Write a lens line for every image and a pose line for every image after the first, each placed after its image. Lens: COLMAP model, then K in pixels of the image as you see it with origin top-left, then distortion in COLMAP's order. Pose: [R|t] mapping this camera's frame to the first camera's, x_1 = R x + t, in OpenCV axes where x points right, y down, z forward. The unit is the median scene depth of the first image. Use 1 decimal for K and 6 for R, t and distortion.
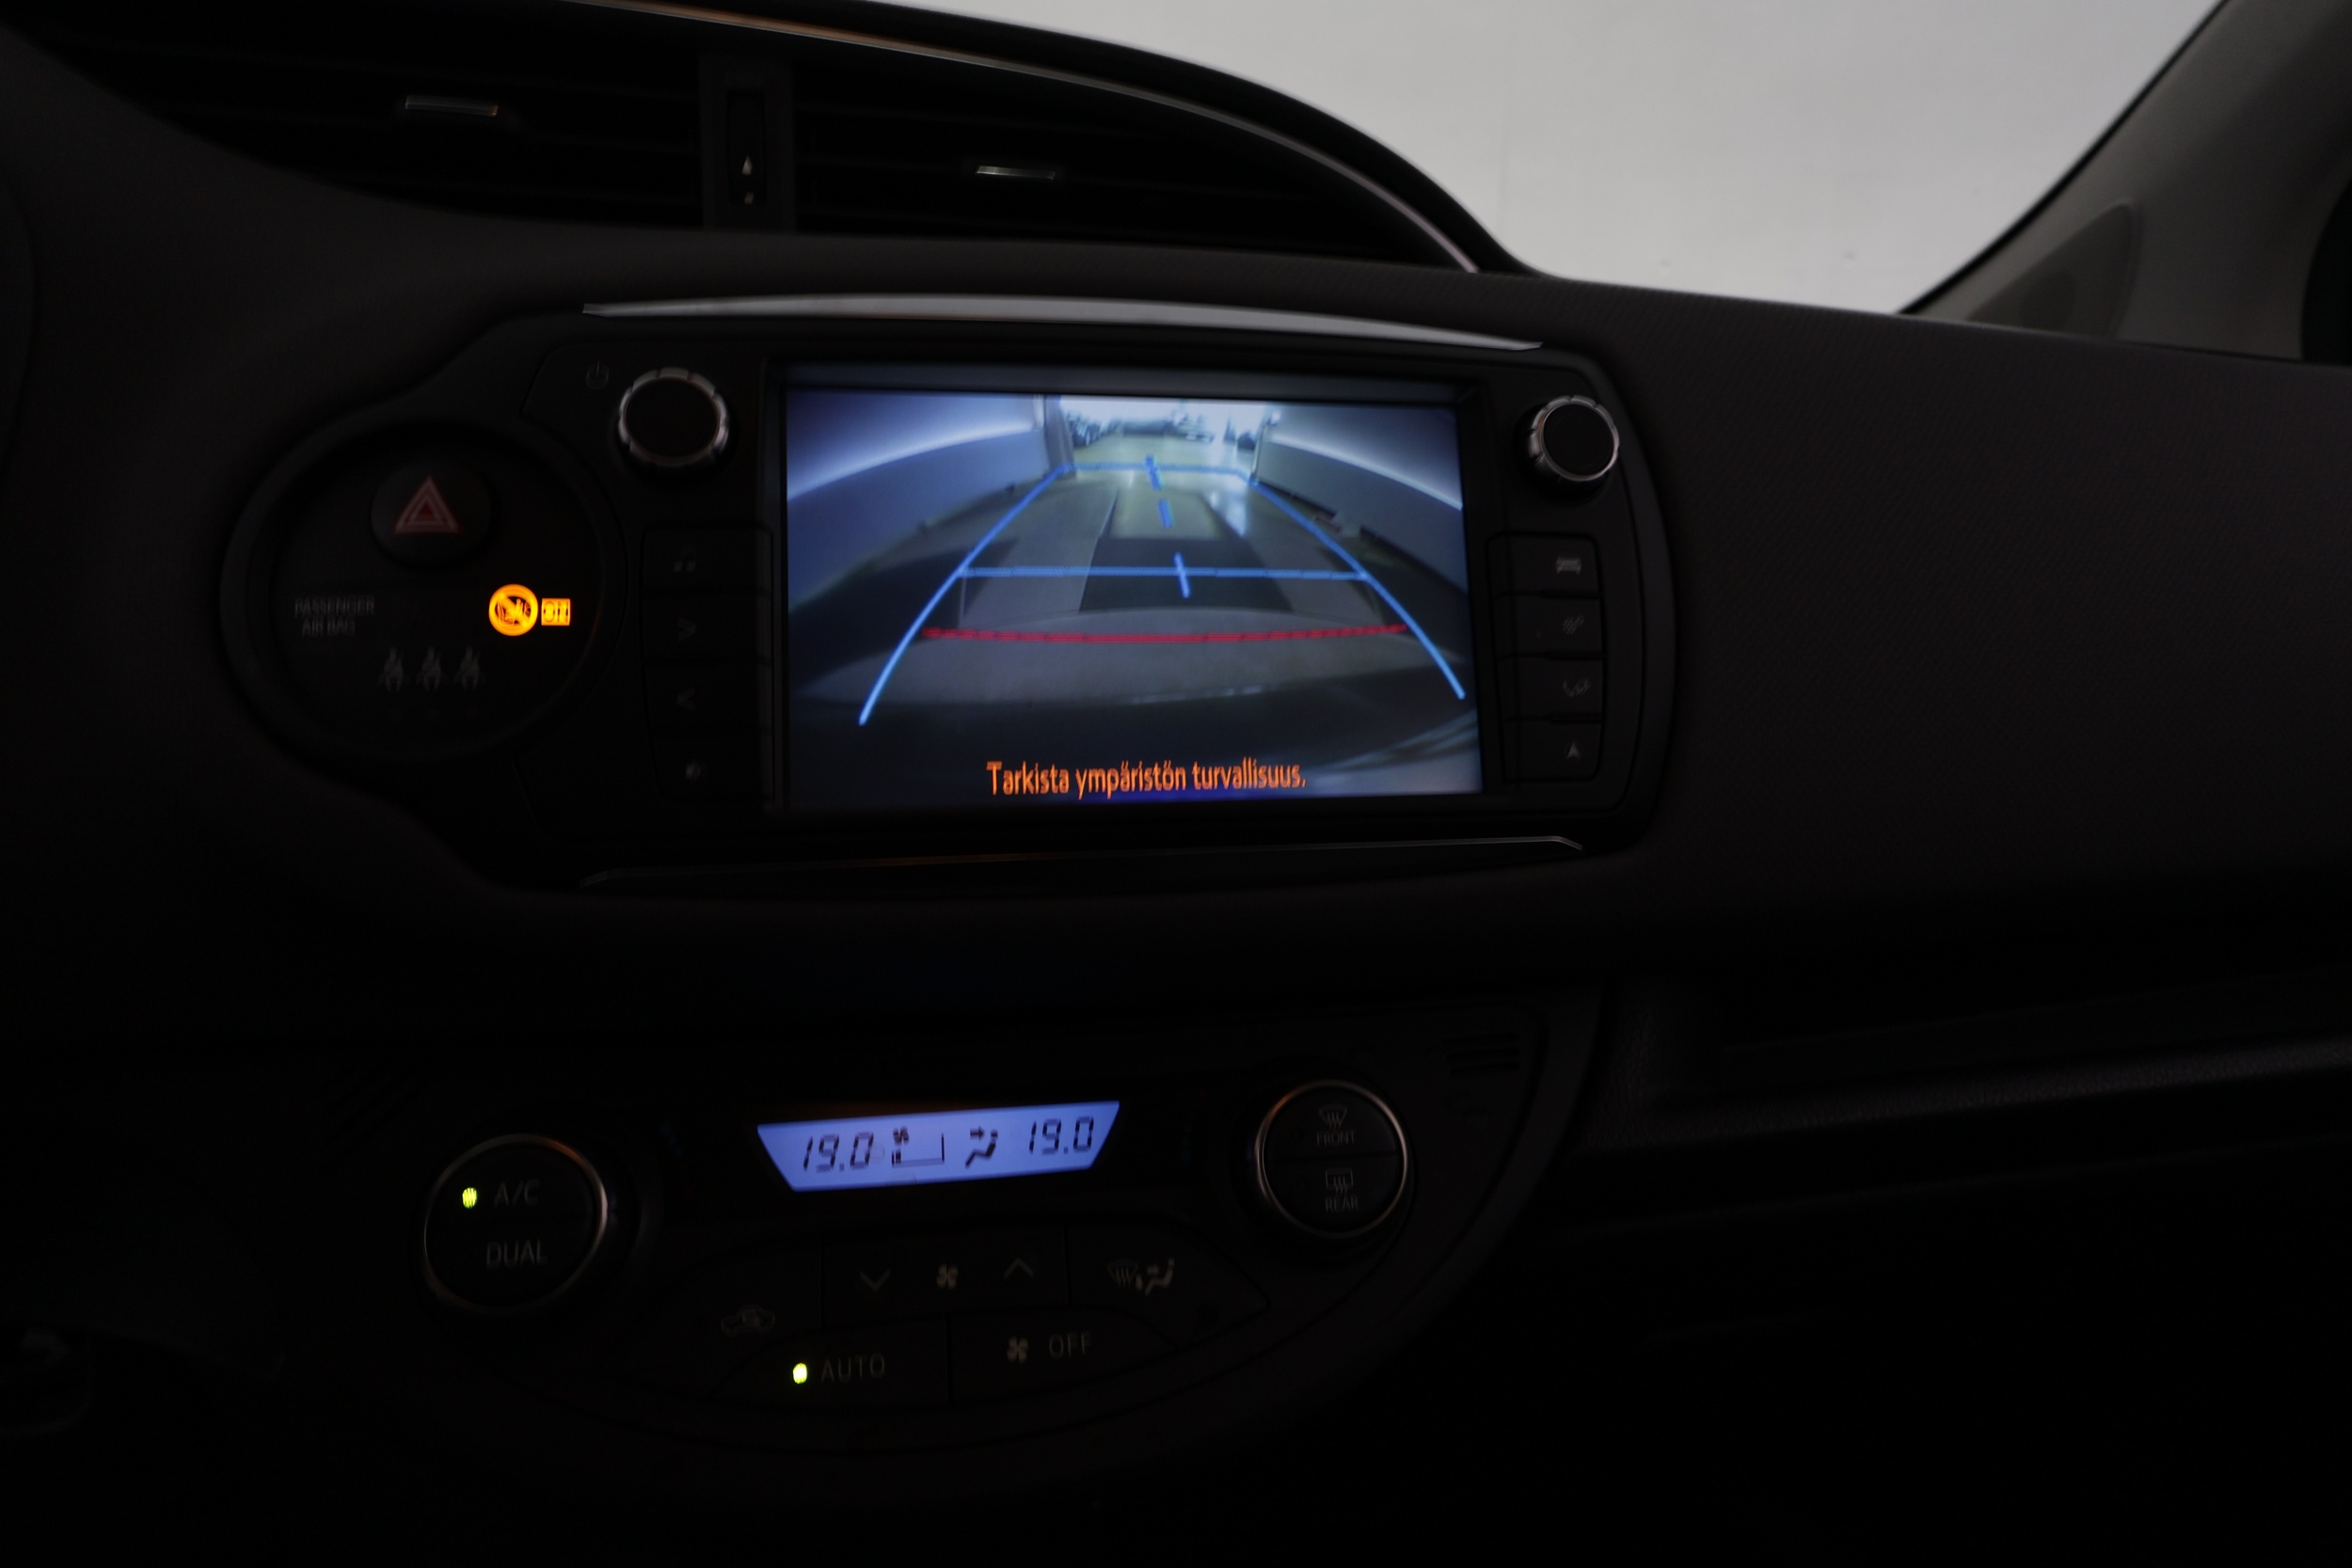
lens RADIAL K [[1342.0, 0, 1176.0], [0, 1342.0, 784.0], [0, 0, 1]] dist [-0.000007, -0.000434]
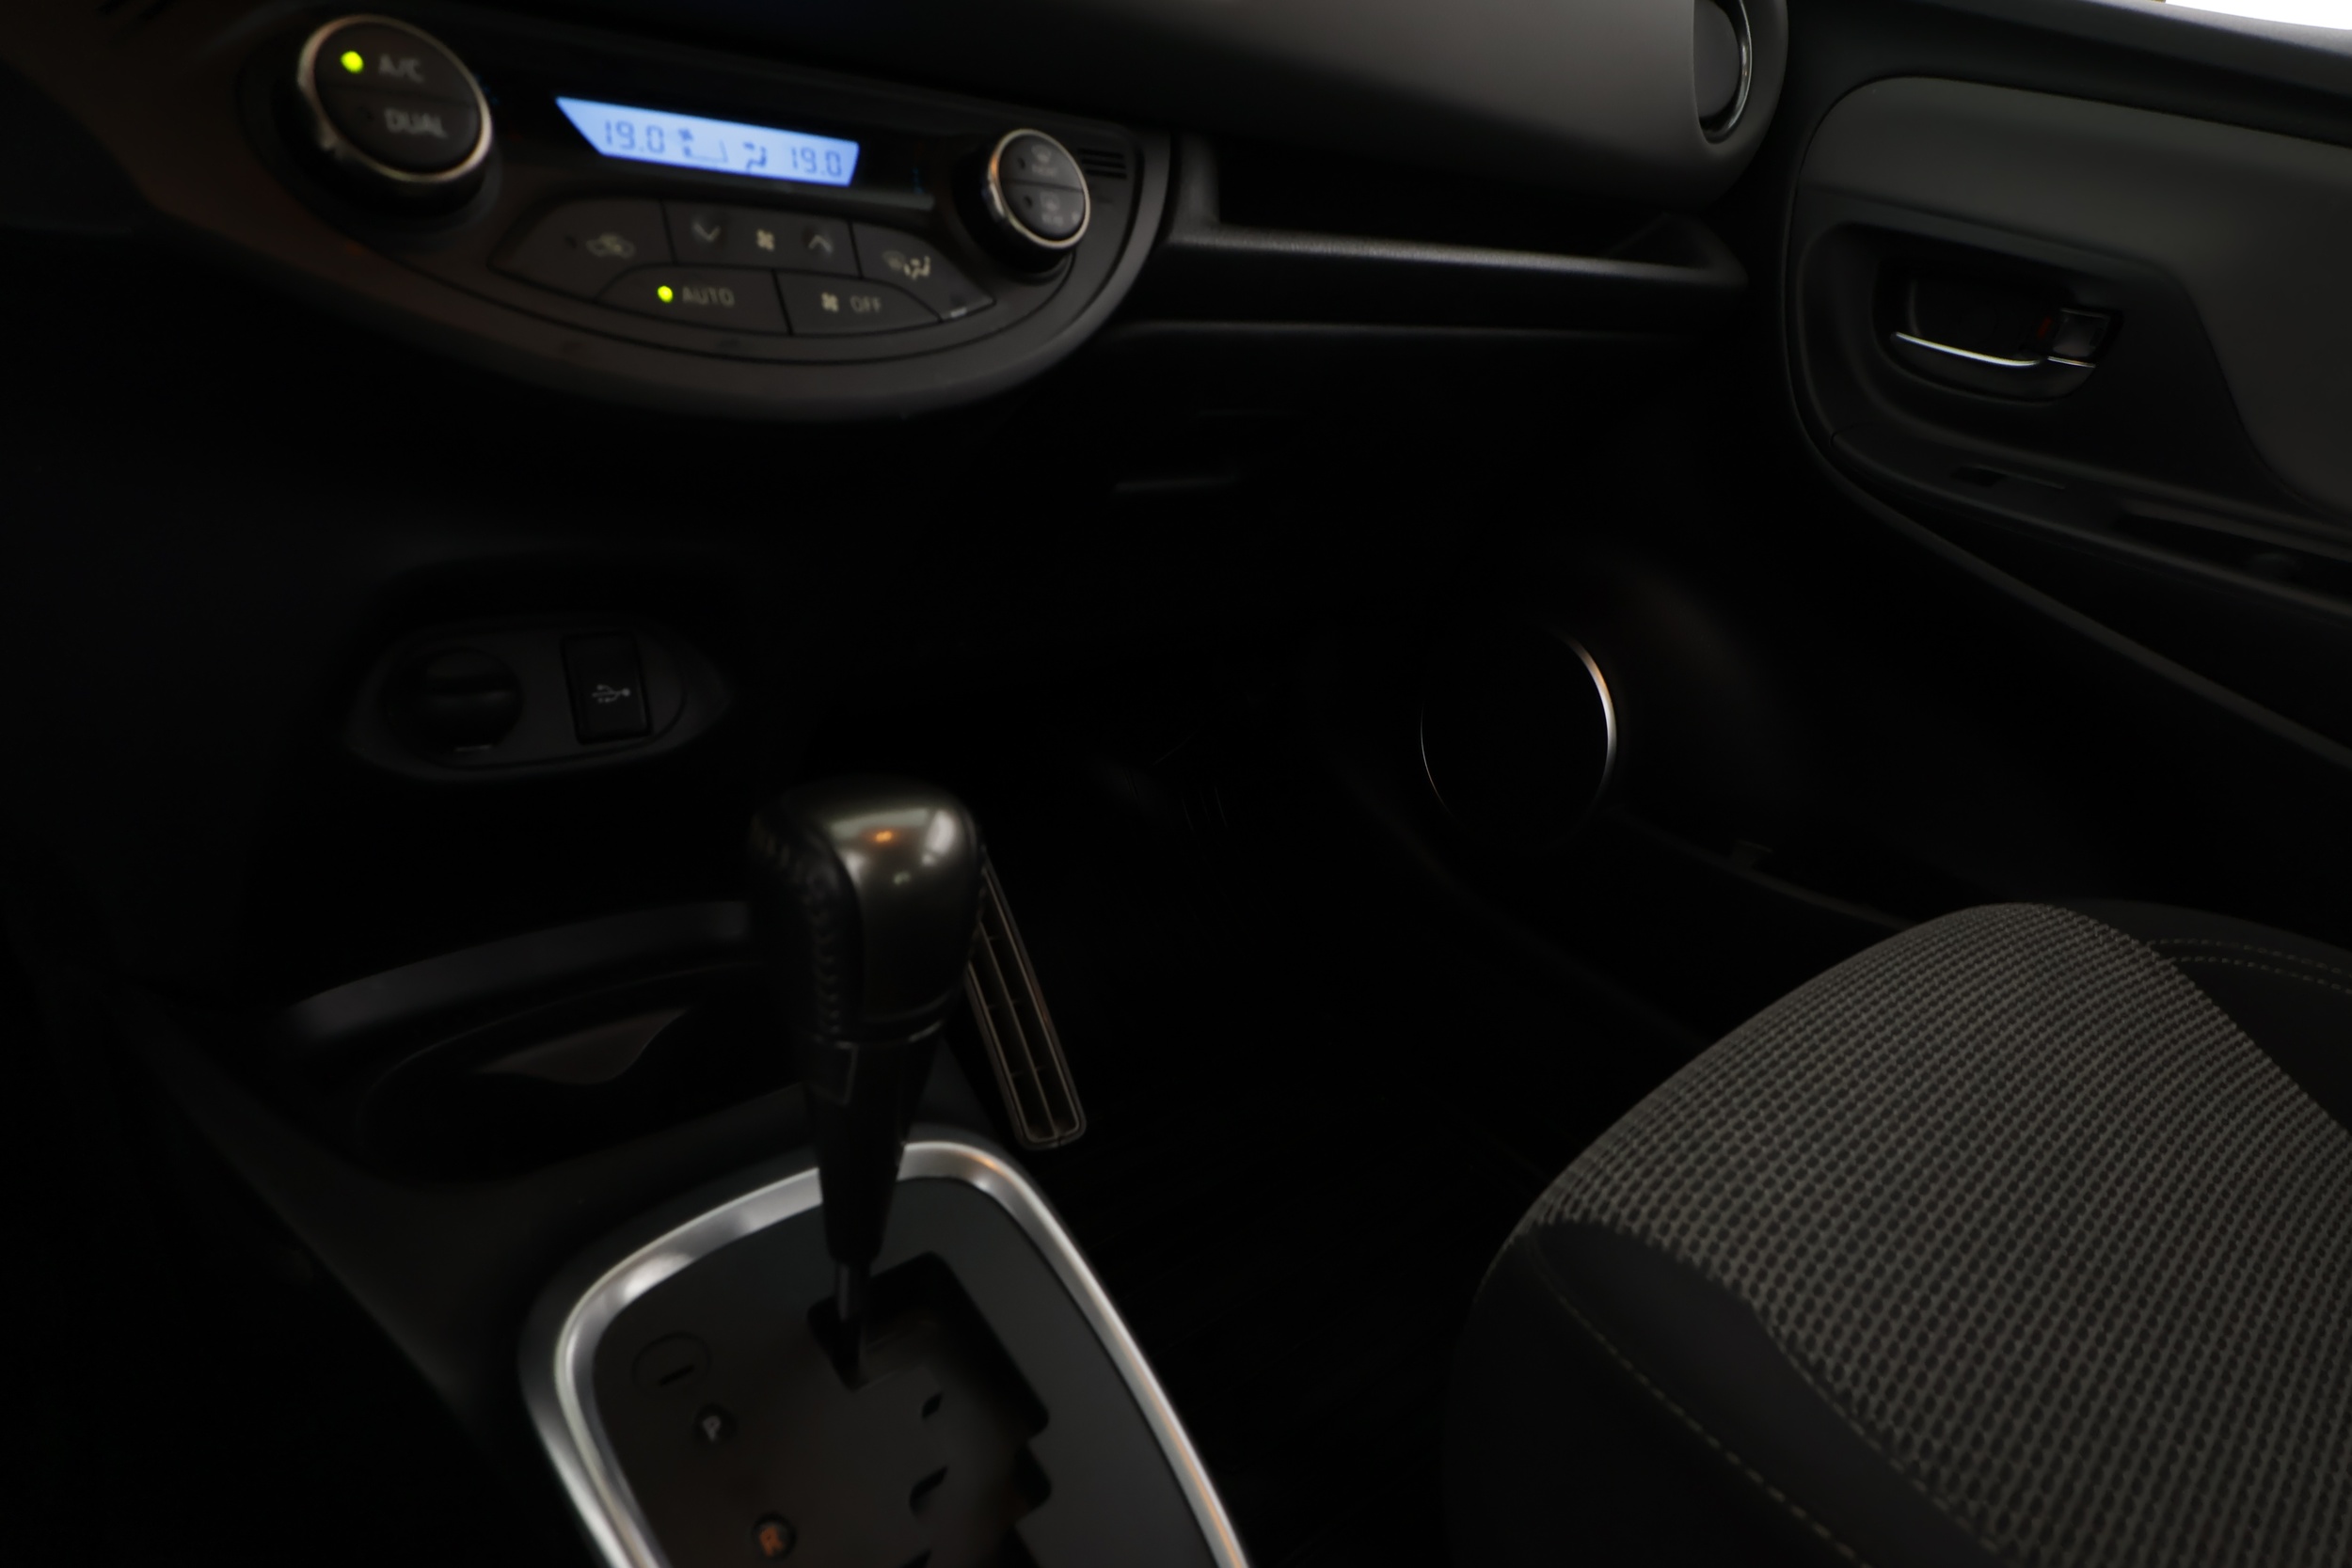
lens RADIAL K [[1342.0, 0, 1176.0], [0, 1342.0, 784.0], [0, 0, 1]] dist [-0.000007, -0.000434]
pose [[0.841404, -0.103676, 0.530368, -0.528621], [-0.071568, 0.951402, 0.299520, 0.426464], [-0.535646, -0.289975, 0.793094, -0.287042]]
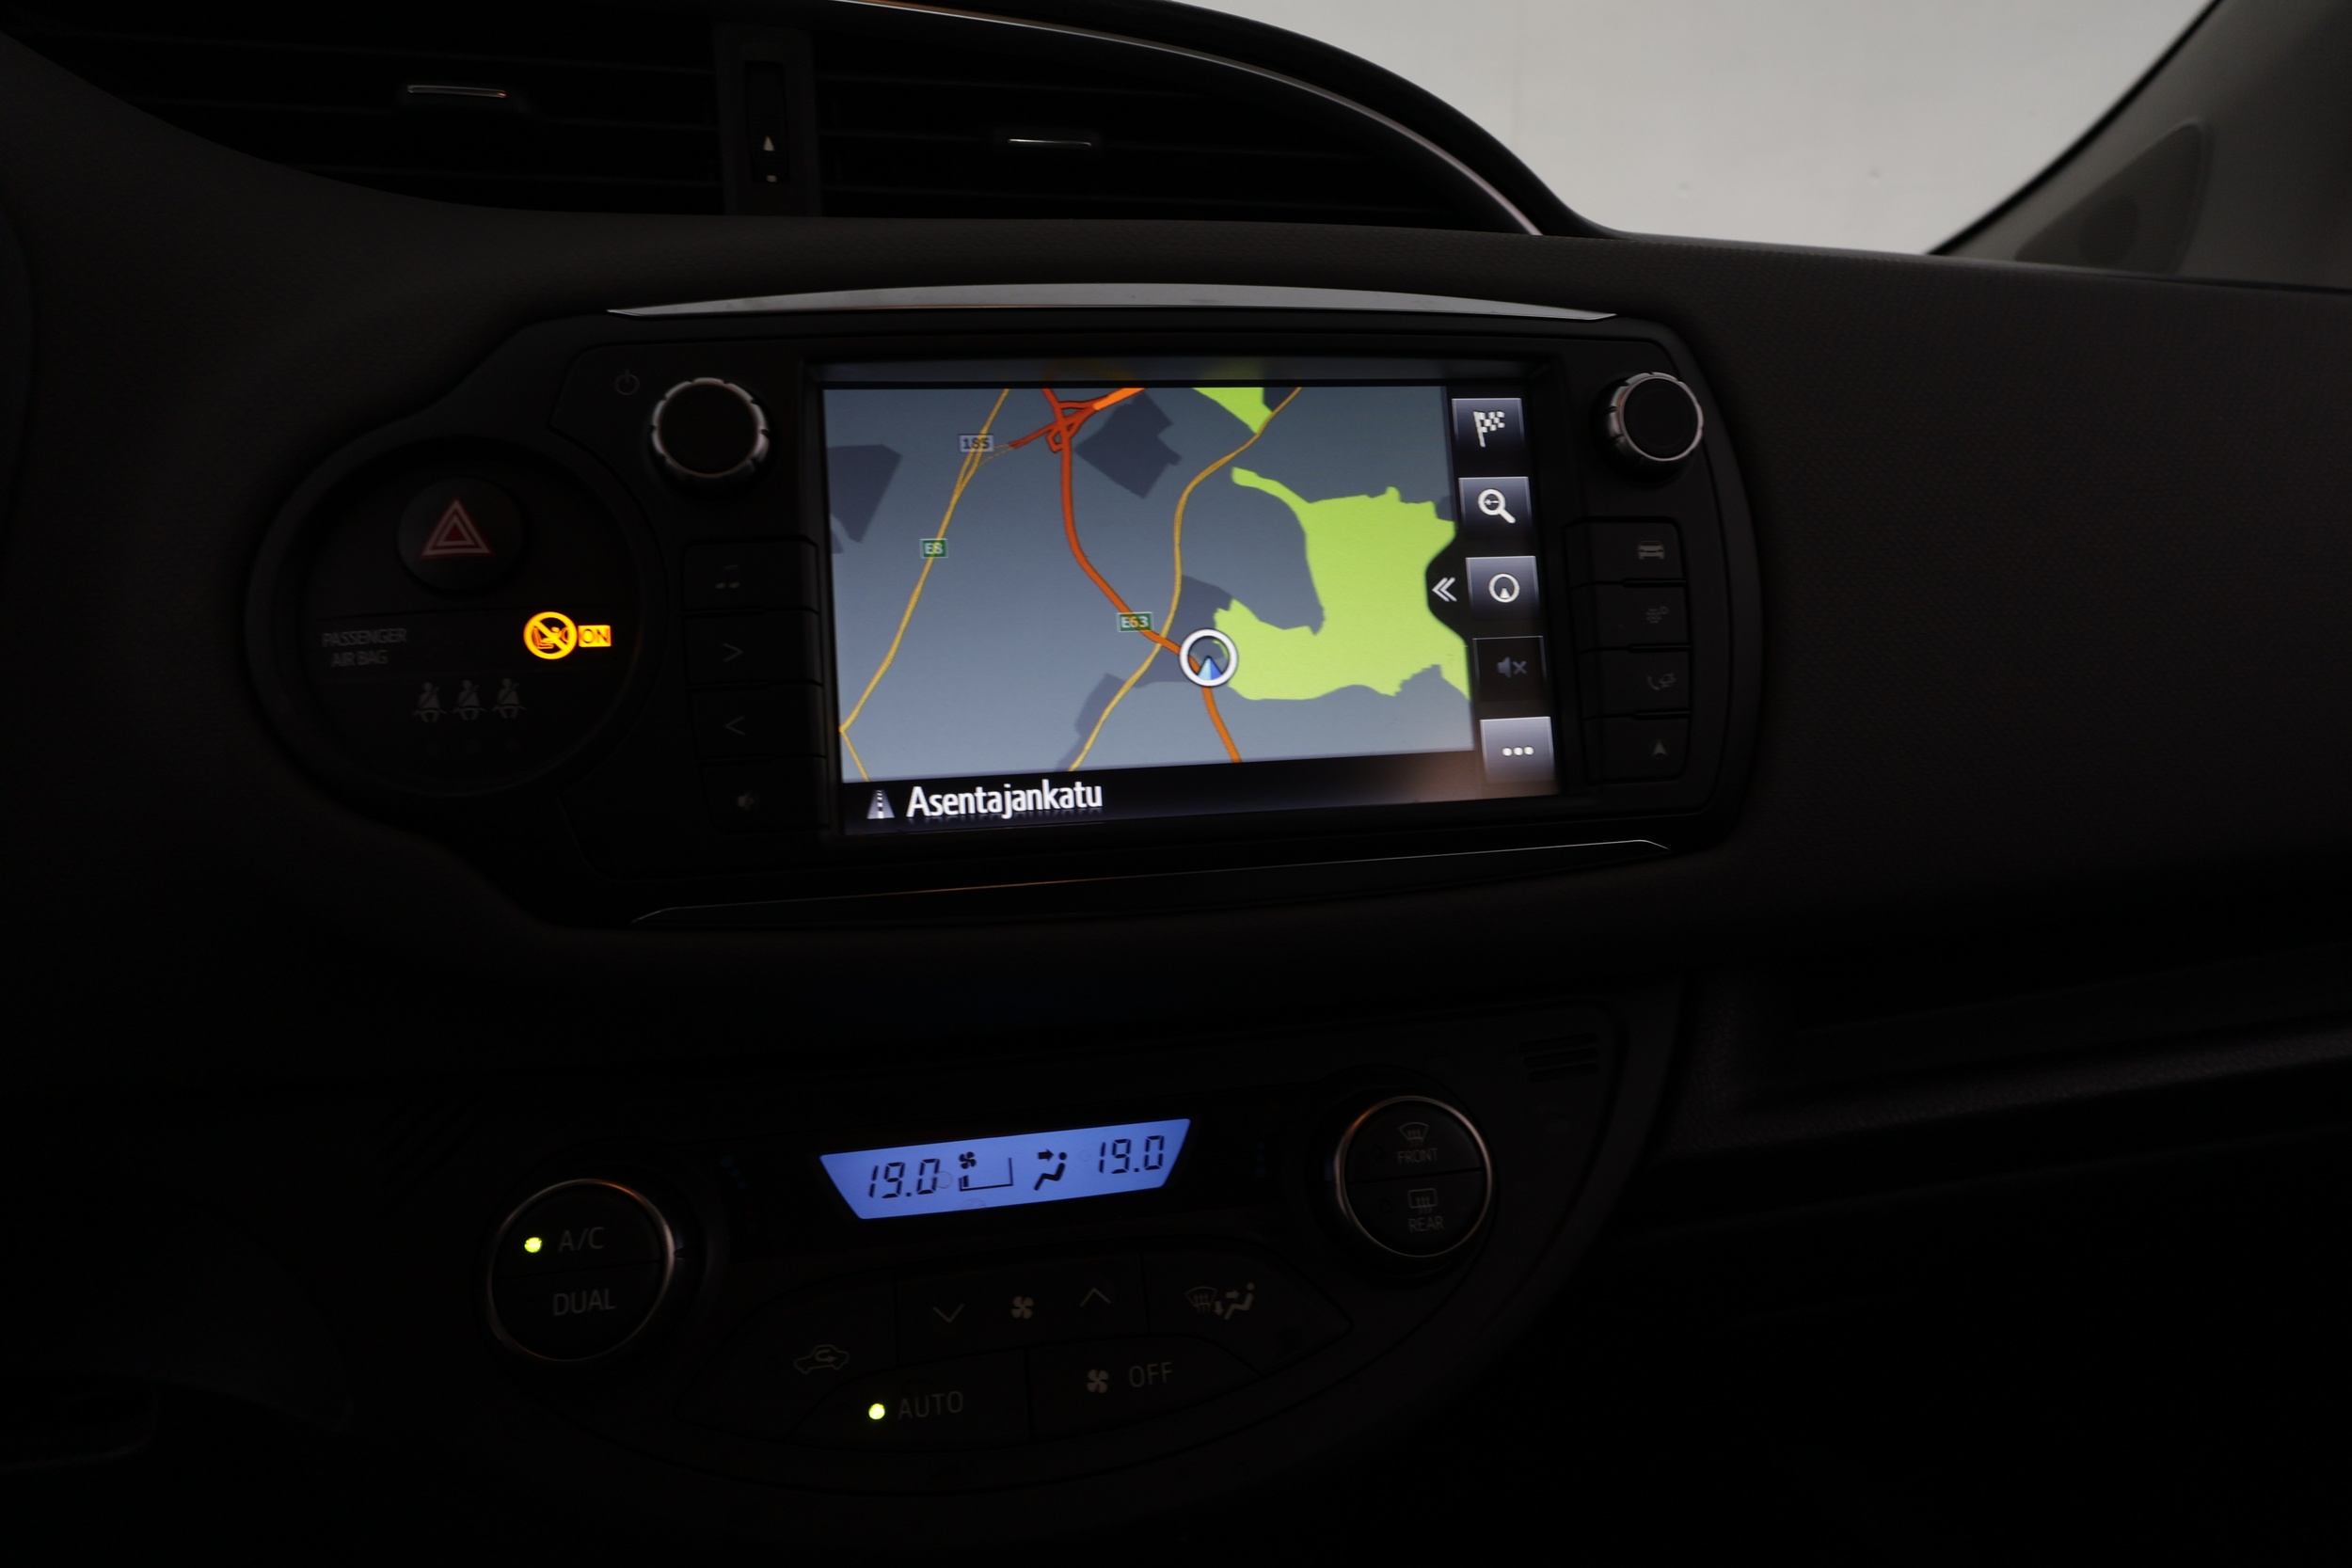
lens RADIAL K [[1342.0, 0, 1176.0], [0, 1342.0, 784.0], [0, 0, 1]] dist [-0.000007, -0.000434]
pose [[0.999614, -0.024650, -0.012795, -0.035695], [0.025157, 0.998836, 0.041163, -0.047402], [0.011766, -0.041469, 0.999071, 0.042672]]
